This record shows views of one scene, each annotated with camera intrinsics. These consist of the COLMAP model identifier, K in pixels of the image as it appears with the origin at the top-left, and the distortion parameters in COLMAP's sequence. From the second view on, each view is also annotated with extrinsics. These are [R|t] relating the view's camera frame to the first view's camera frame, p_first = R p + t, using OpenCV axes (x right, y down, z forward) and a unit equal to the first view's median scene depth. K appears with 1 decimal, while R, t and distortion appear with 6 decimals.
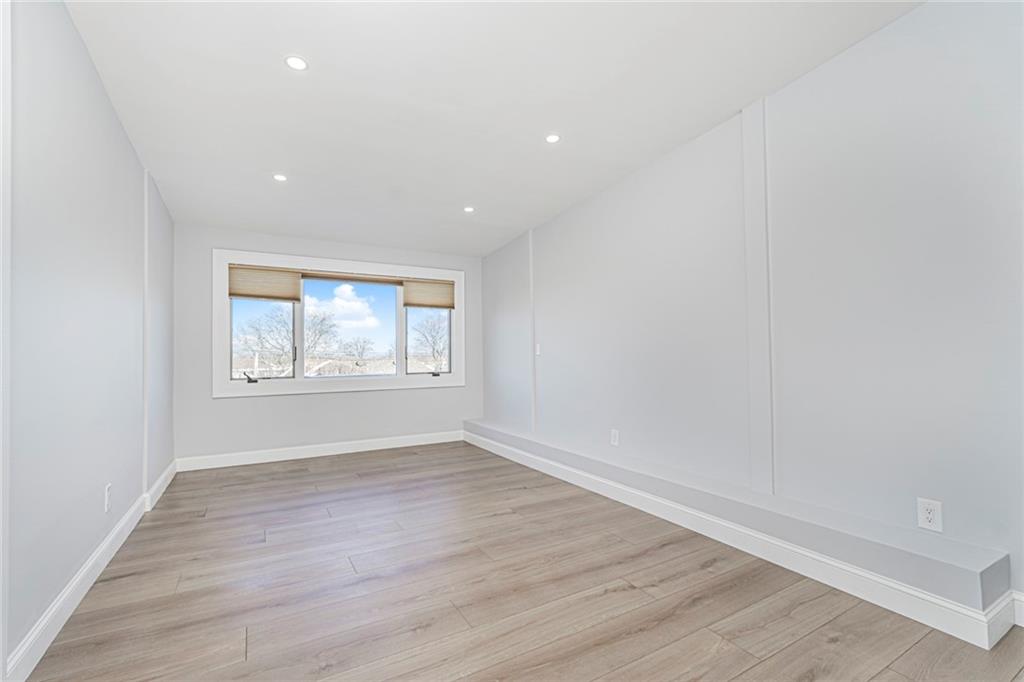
lens RADIAL K [[451.6, 0, 509.2], [0, 451.6, 343.6], [0, 0, 1]] dist [-0.011358, 0.004943]
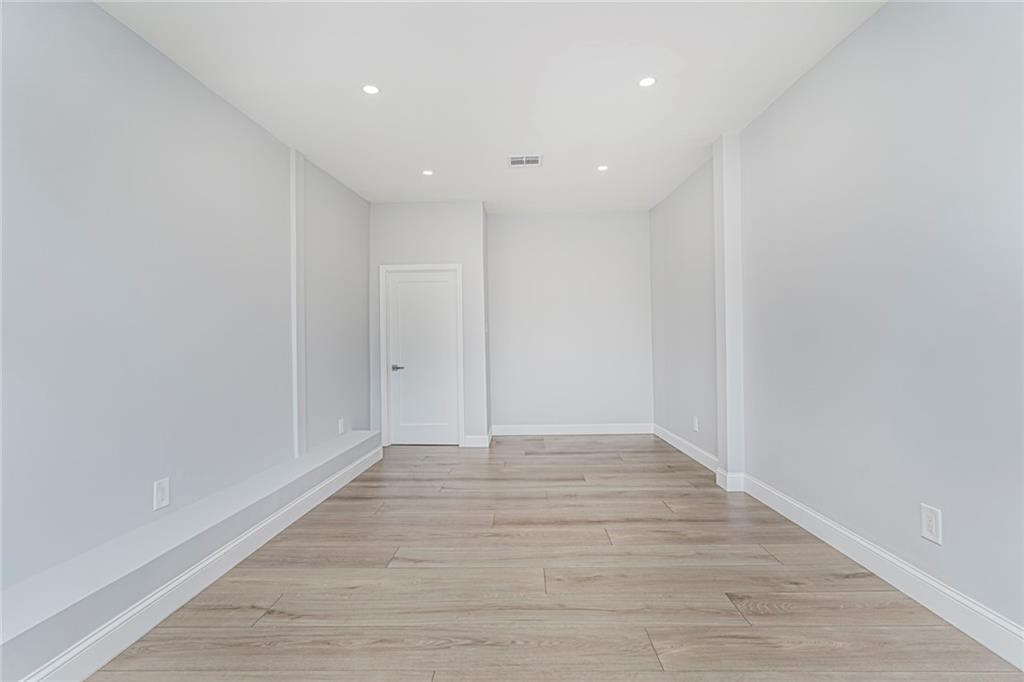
lens RADIAL K [[451.6, 0, 511.8], [0, 451.6, 345.7], [0, 0, 1]] dist [-0.011358, 0.004943]
pose [[-0.854118, 0.023948, 0.519528, -0.633055], [0.007664, 0.999410, -0.033468, 0.063893], [-0.520024, -0.024603, -0.853797, 1.800876]]
